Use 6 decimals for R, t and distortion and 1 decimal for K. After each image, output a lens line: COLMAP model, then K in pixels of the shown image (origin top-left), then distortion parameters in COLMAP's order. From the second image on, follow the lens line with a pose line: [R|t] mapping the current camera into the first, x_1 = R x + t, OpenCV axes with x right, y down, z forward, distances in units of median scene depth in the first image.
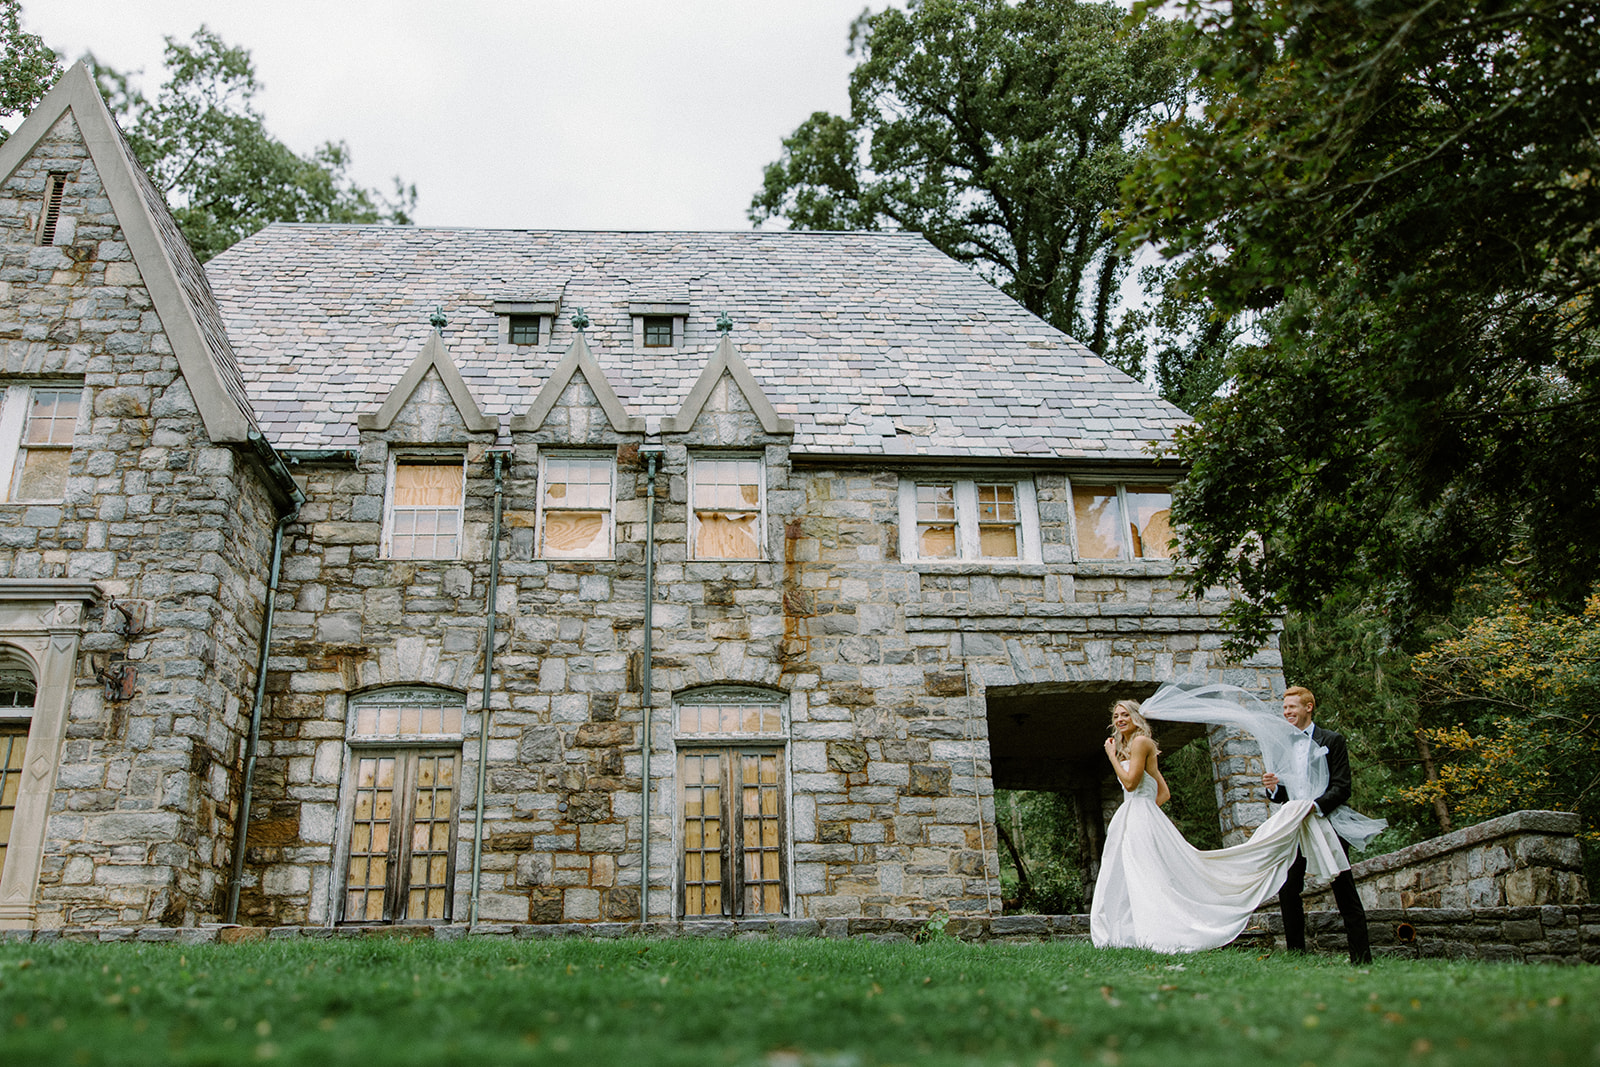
lens RADIAL K [[1313.4, 0, 797.8], [0, 1313.4, 512.8], [0, 0, 1]] dist [0.001665, 0.003833]
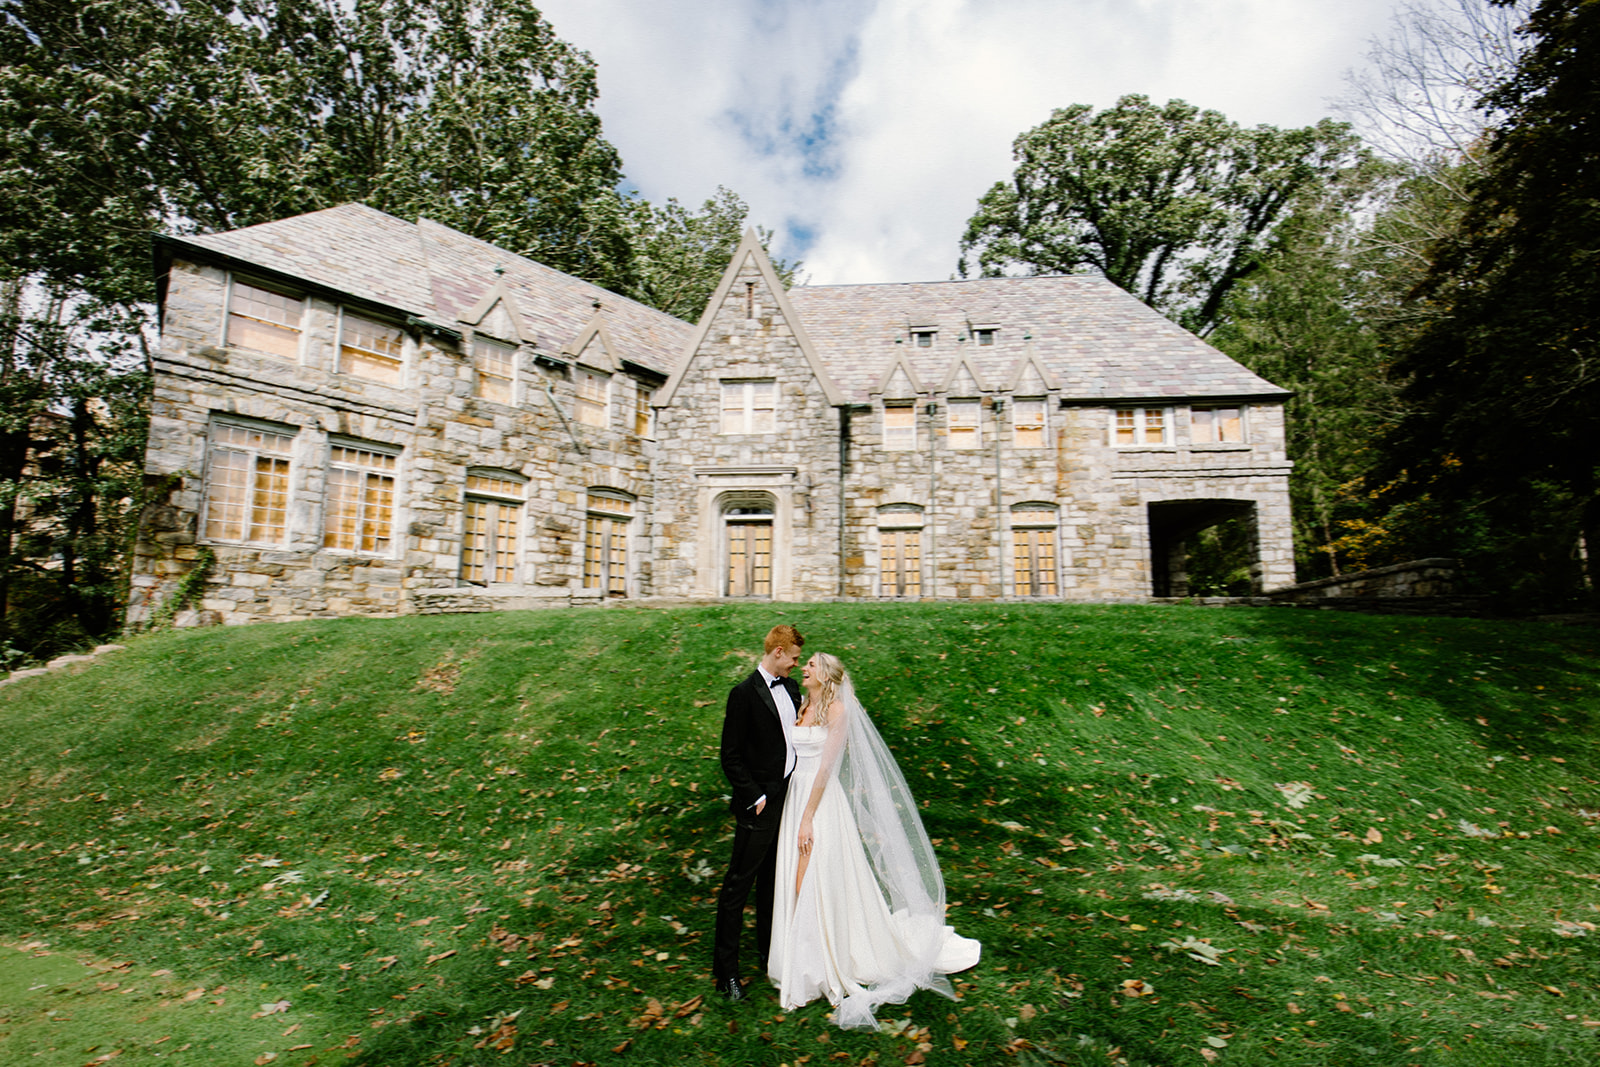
lens RADIAL K [[678.3, 0, 837.6], [0, 678.3, 562.1], [0, 0, 1]] dist [0.048611, 0.000055]
pose [[0.993402, 0.004646, -0.114586, -0.264094], [0.023466, 0.969802, 0.242762, -0.071112], [0.112254, -0.243850, 0.963295, -0.248933]]
